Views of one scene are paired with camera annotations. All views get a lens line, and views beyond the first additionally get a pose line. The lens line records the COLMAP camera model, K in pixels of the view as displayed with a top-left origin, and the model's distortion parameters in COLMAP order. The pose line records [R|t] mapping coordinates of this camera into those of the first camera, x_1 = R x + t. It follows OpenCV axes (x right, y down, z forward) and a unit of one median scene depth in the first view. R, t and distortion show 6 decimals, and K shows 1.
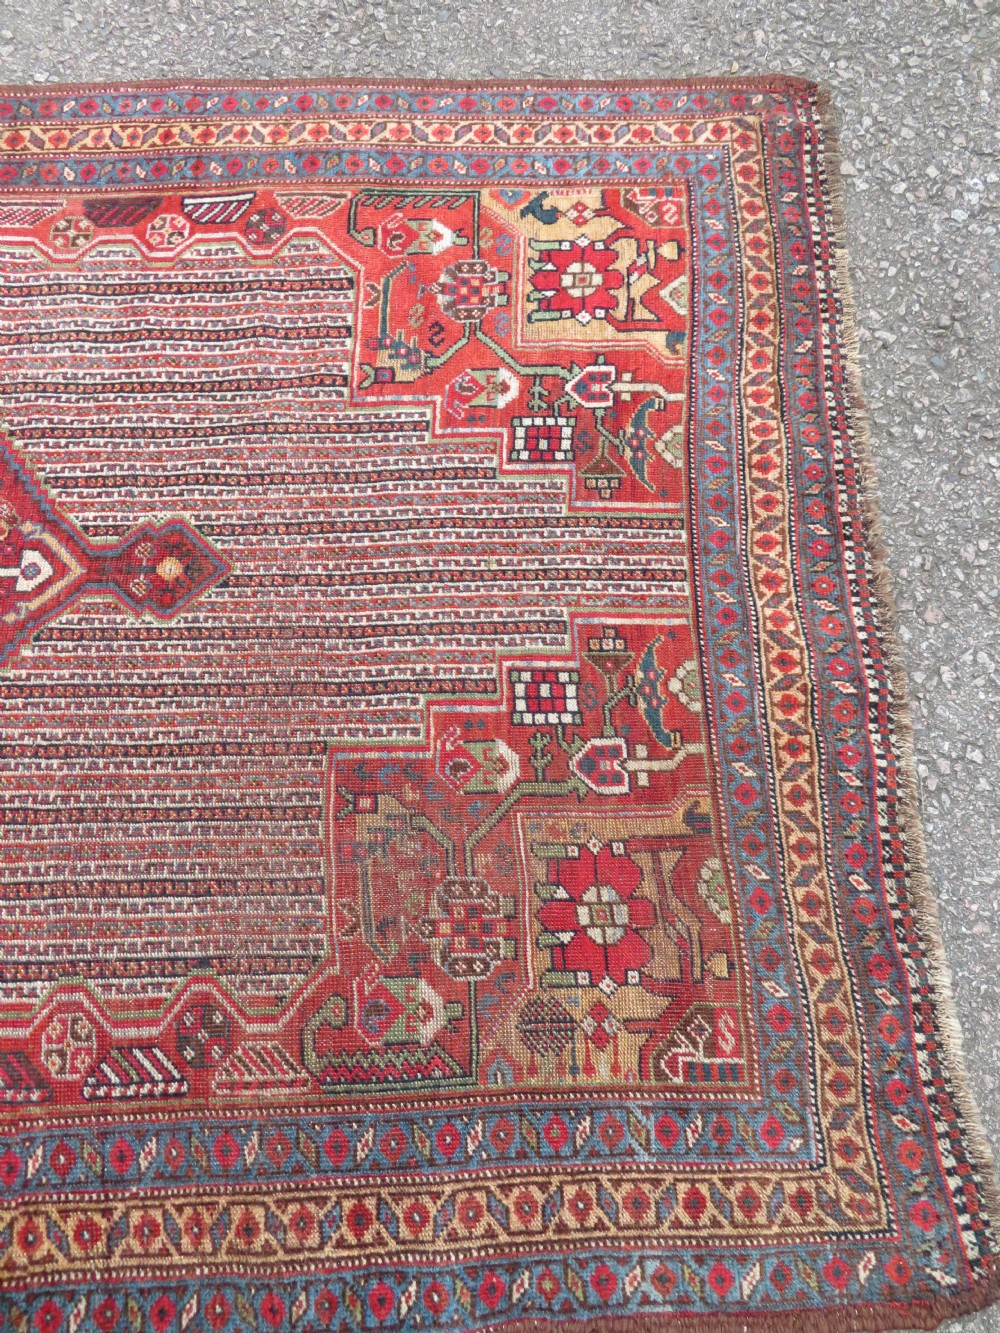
lens RADIAL K [[1023.2, 0, 505.2], [0, 1023.2, 634.0], [0, 0, 1]] dist [-0.015556, 0.003622]
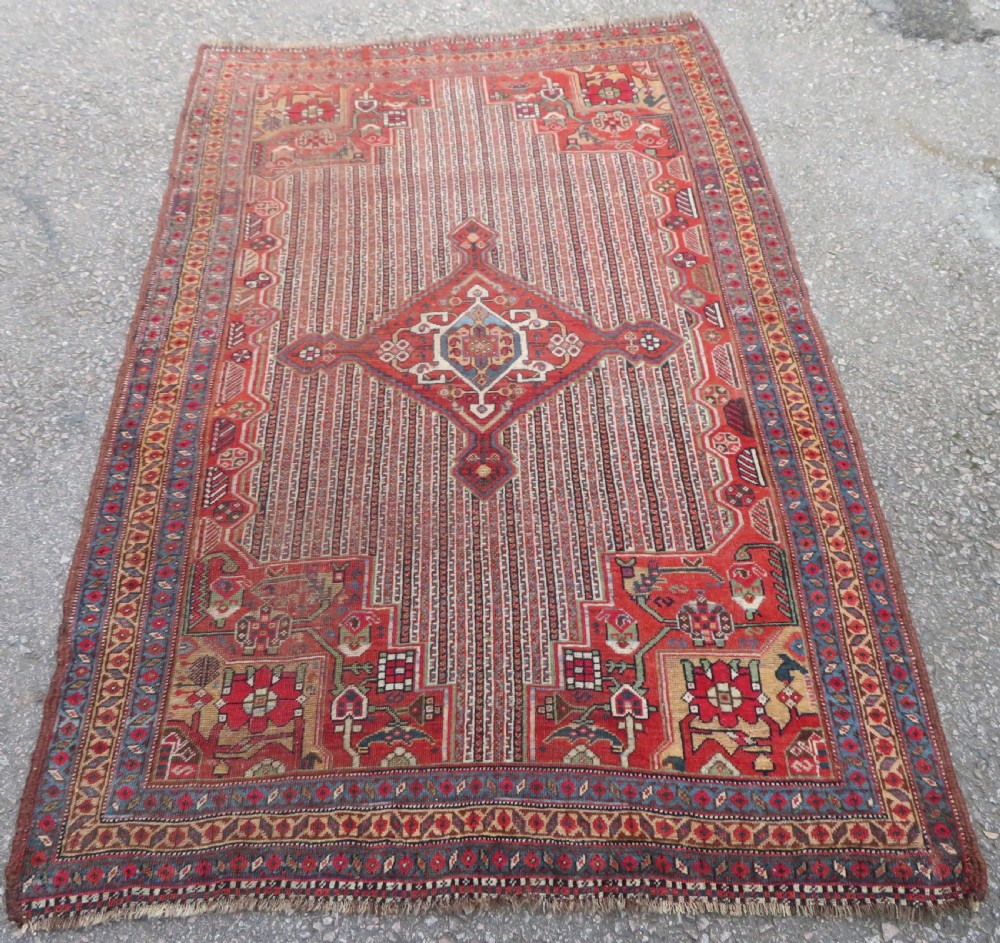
lens RADIAL K [[946.8, 0, 505.8], [0, 946.8, 471.1], [0, 0, 1]] dist [-0.011217, 0.010034]
pose [[0.015039, 0.815893, -0.578007, 0.647810], [-0.928911, 0.225310, 0.293871, -0.609464], [0.369998, 0.532498, 0.761280, -0.237921]]
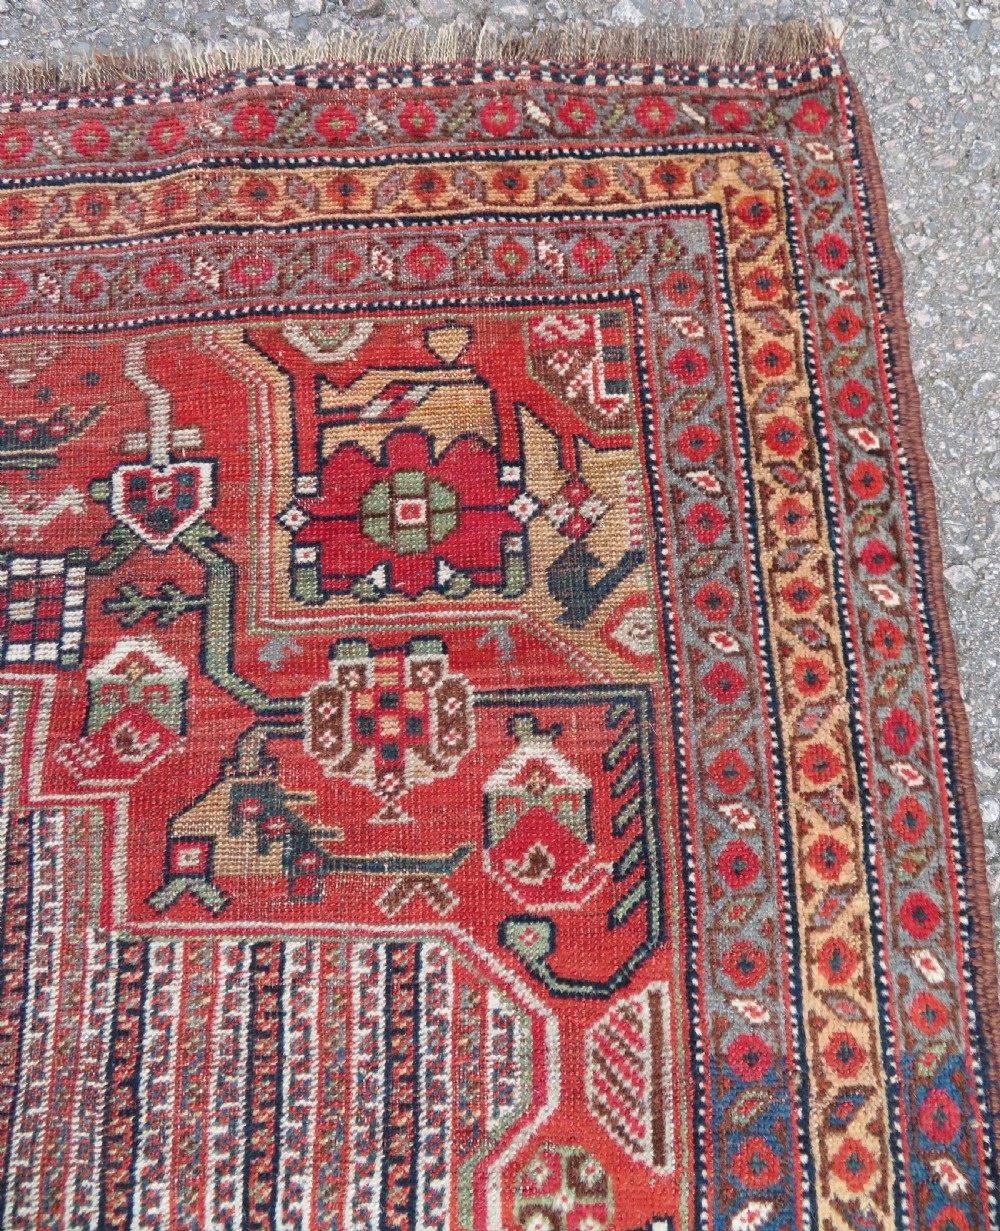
lens RADIAL K [[1016.4, 0, 518.4], [0, 1016.4, 544.2], [0, 0, 1]] dist [-0.010236, 0.003852]
pose [[-0.042840, 0.973821, -0.223243, -1.351779], [-0.953080, 0.027188, 0.301496, -0.606205], [0.299673, 0.225685, 0.926964, 0.634511]]
